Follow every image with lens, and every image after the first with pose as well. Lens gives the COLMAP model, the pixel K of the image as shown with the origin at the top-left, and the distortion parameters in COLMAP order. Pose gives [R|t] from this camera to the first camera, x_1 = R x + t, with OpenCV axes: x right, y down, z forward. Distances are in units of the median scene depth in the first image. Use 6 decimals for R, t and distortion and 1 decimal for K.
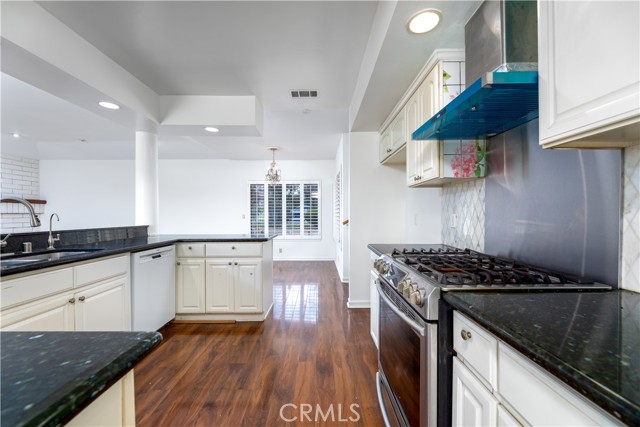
lens RADIAL K [[260.7, 0, 317.9], [0, 260.7, 215.7], [0, 0, 1]] dist [-0.000145, -0.000045]
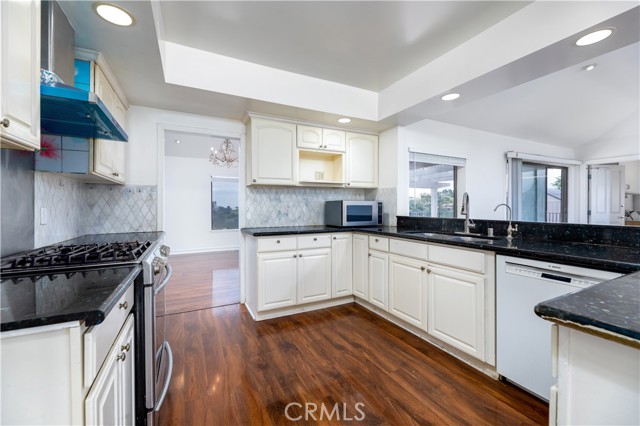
lens RADIAL K [[260.4, 0, 317.3], [0, 260.4, 207.0], [0, 0, 1]] dist [-0.000278, -0.000039]
pose [[-0.887954, 0.006217, -0.459890, 0.139394], [0.002744, 0.999962, 0.008221, -0.006773], [0.459924, 0.006038, -0.887938, 1.592347]]
